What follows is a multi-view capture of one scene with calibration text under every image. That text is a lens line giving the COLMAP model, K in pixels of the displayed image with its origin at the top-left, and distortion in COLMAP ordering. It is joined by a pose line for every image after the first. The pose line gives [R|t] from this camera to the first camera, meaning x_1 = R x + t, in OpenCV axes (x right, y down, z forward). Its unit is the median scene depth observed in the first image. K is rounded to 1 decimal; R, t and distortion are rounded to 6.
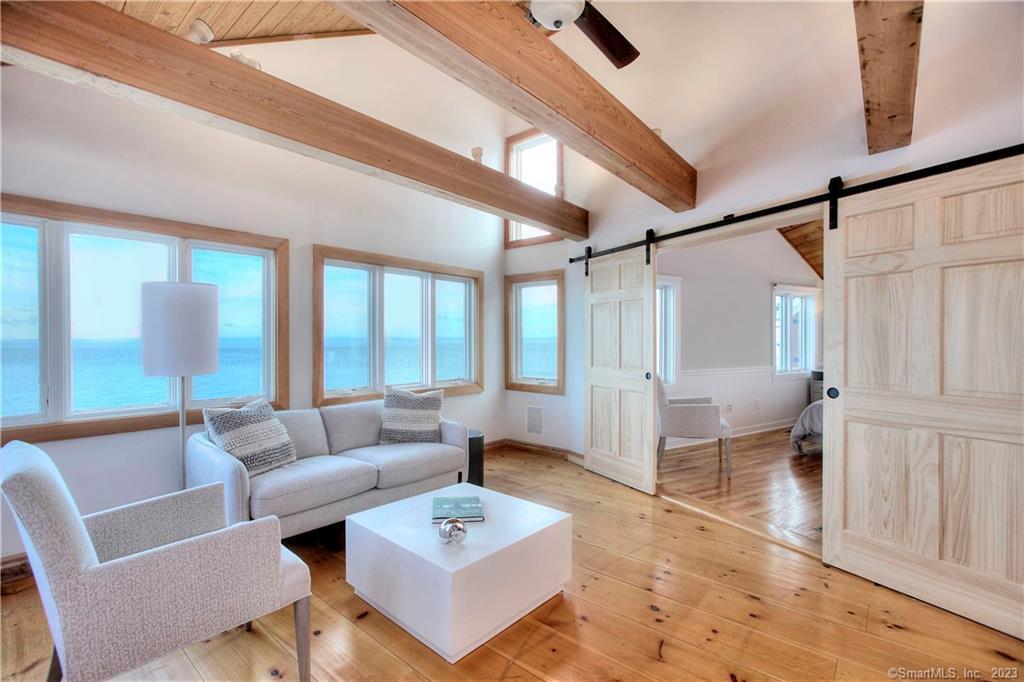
lens RADIAL K [[491.6, 0, 512.0], [0, 491.6, 341.0], [0, 0, 1]] dist [-0.000077, 0.000021]
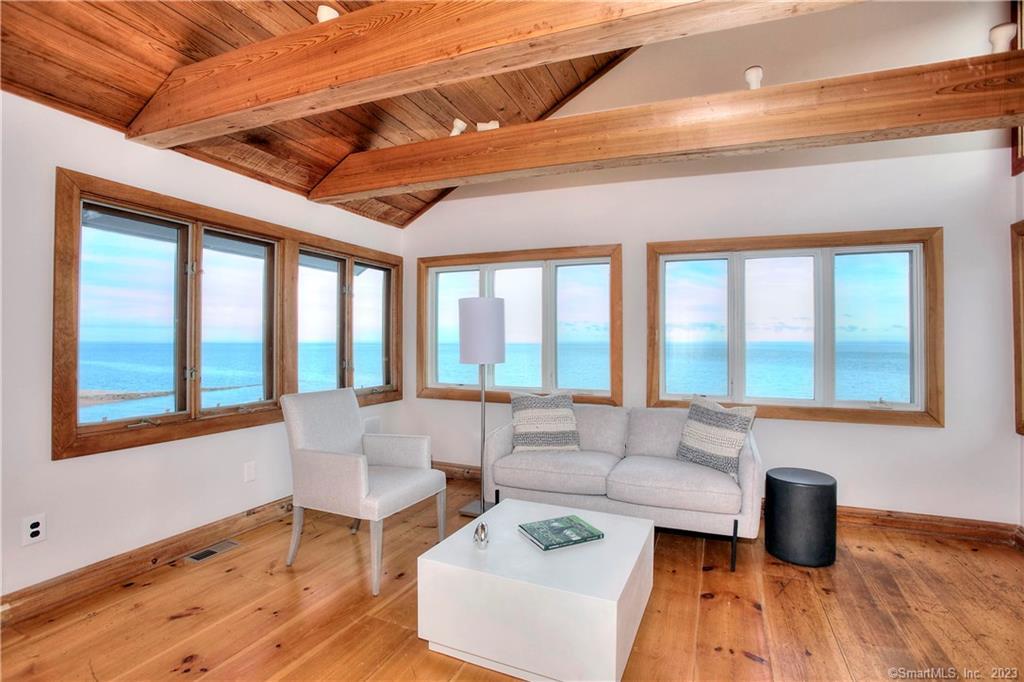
lens RADIAL K [[491.6, 0, 512.0], [0, 491.6, 341.0], [0, 0, 1]] dist [-0.000077, 0.000021]
pose [[0.337121, 0.000334, -0.941461, 0.453702], [-0.018287, 0.999814, -0.006193, 0.011054], [0.941284, 0.019305, 0.337064, 0.426293]]
